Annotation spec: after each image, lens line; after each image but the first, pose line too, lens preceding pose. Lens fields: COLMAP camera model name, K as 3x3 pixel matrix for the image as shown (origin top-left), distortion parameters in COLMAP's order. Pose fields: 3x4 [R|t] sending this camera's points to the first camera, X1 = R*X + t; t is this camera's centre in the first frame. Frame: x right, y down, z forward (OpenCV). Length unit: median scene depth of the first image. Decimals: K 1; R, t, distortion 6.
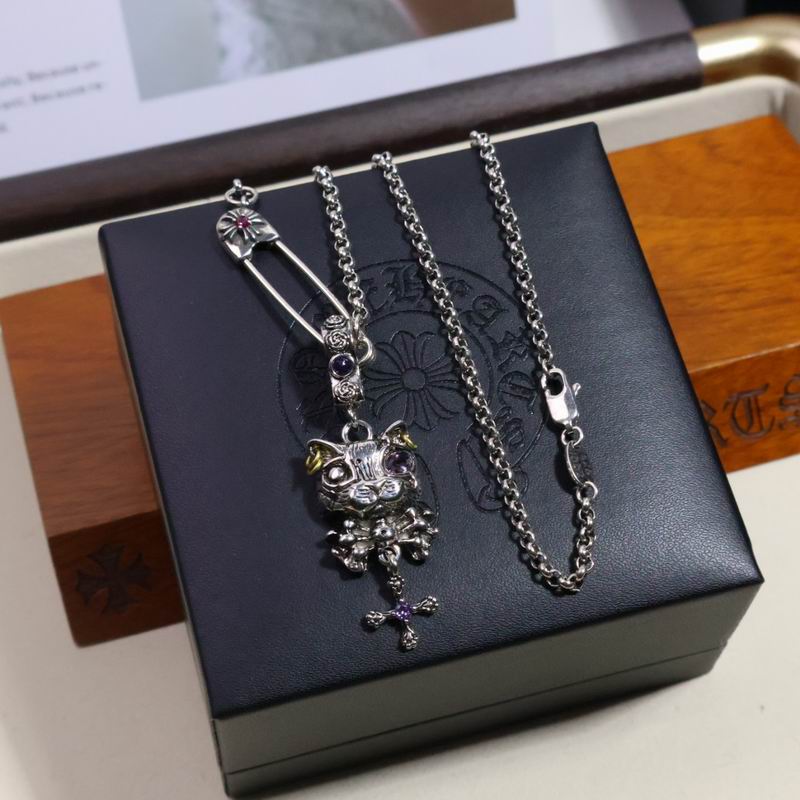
lens RADIAL K [[1954.8, 0, 400.0], [0, 1954.8, 400.0], [0, 0, 1]] dist [0.003610, 0.226036]
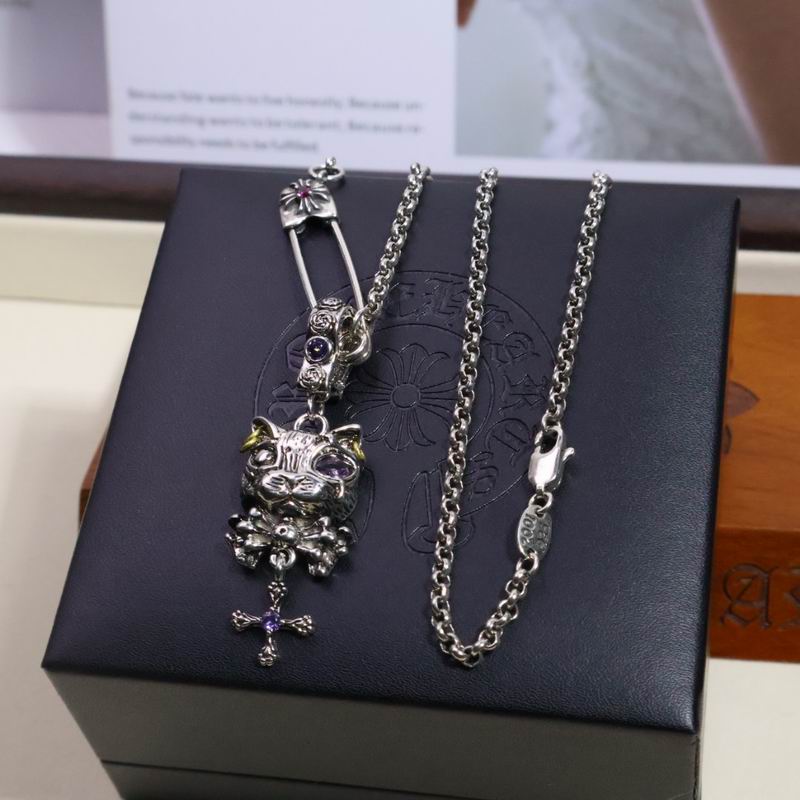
lens RADIAL K [[1954.8, 0, 400.0], [0, 1954.8, 400.0], [0, 0, 1]] dist [0.003610, 0.226036]
pose [[0.897431, 0.264323, -0.353202, 0.331579], [-0.306936, 0.949186, -0.069542, 0.056128], [0.316873, 0.170820, 0.932959, 0.180951]]
